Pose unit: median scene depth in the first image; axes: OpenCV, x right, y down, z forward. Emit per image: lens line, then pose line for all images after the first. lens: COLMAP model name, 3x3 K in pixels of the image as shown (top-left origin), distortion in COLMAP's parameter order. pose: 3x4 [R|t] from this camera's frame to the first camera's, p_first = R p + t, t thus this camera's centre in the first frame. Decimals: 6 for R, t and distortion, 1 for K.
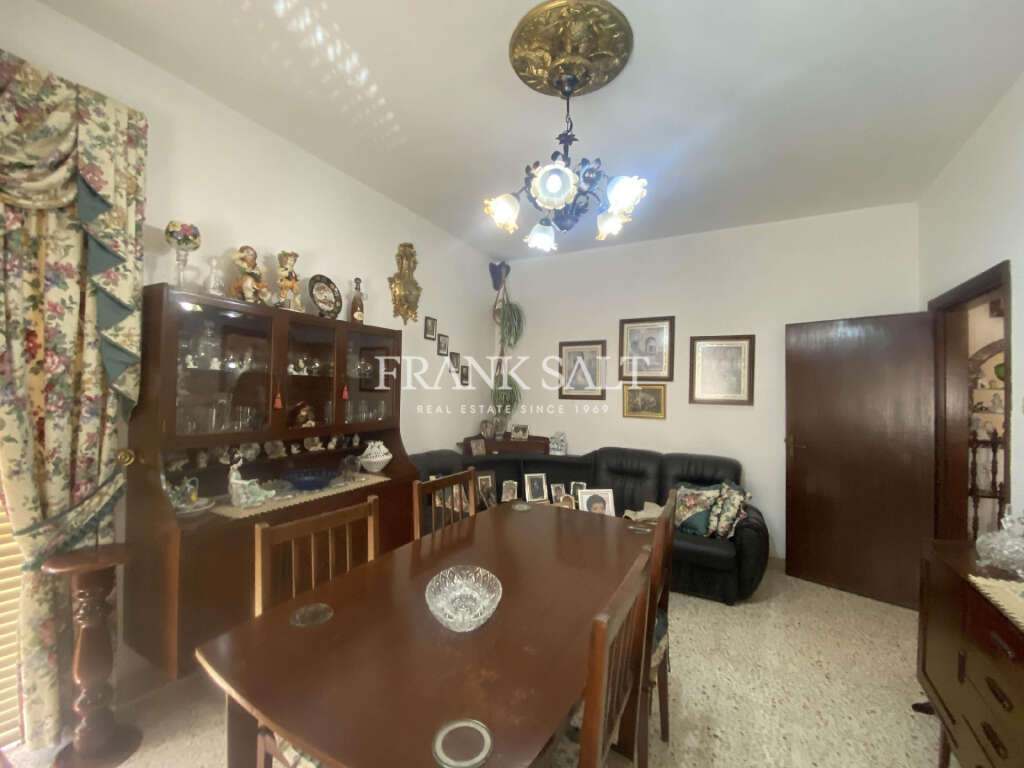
lens RADIAL K [[411.8, 0, 512.0], [0, 411.8, 384.0], [0, 0, 1]] dist [-0.000574, -0.000062]
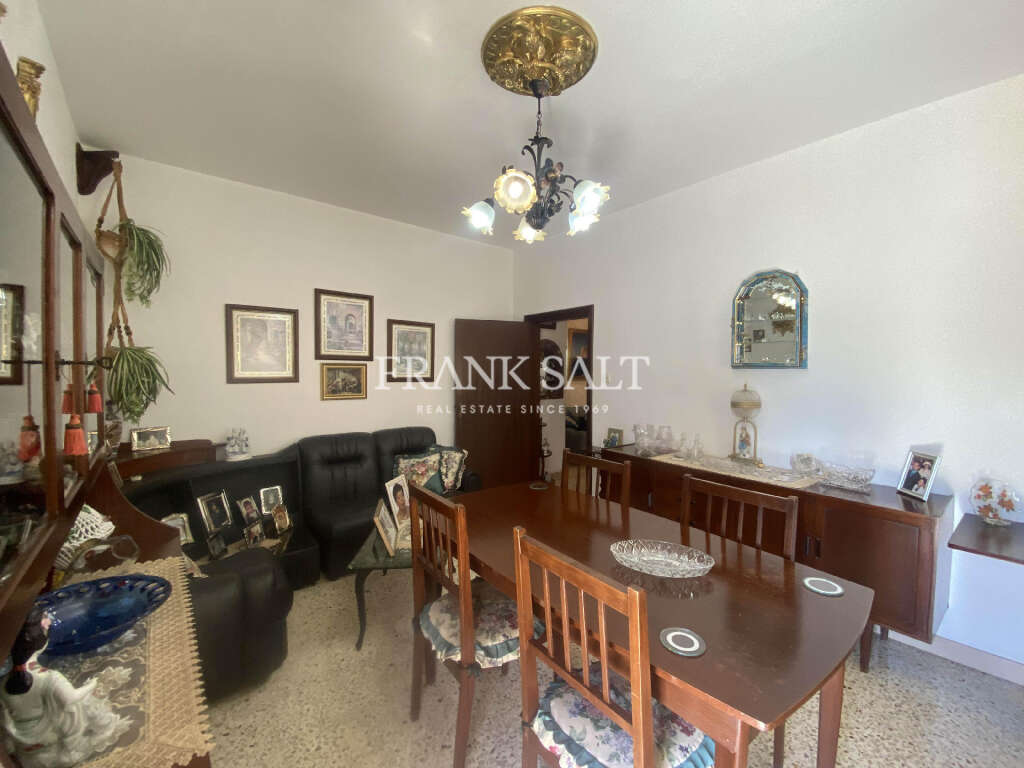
lens RADIAL K [[405.8, 0, 512.0], [0, 405.8, 384.0], [0, 0, 1]] dist [0.001222, 0.000068]
pose [[0.359578, -0.045221, 0.932018, -0.417445], [-0.010694, 0.998560, 0.052576, -0.005779], [-0.933054, -0.028872, 0.358577, 0.319030]]
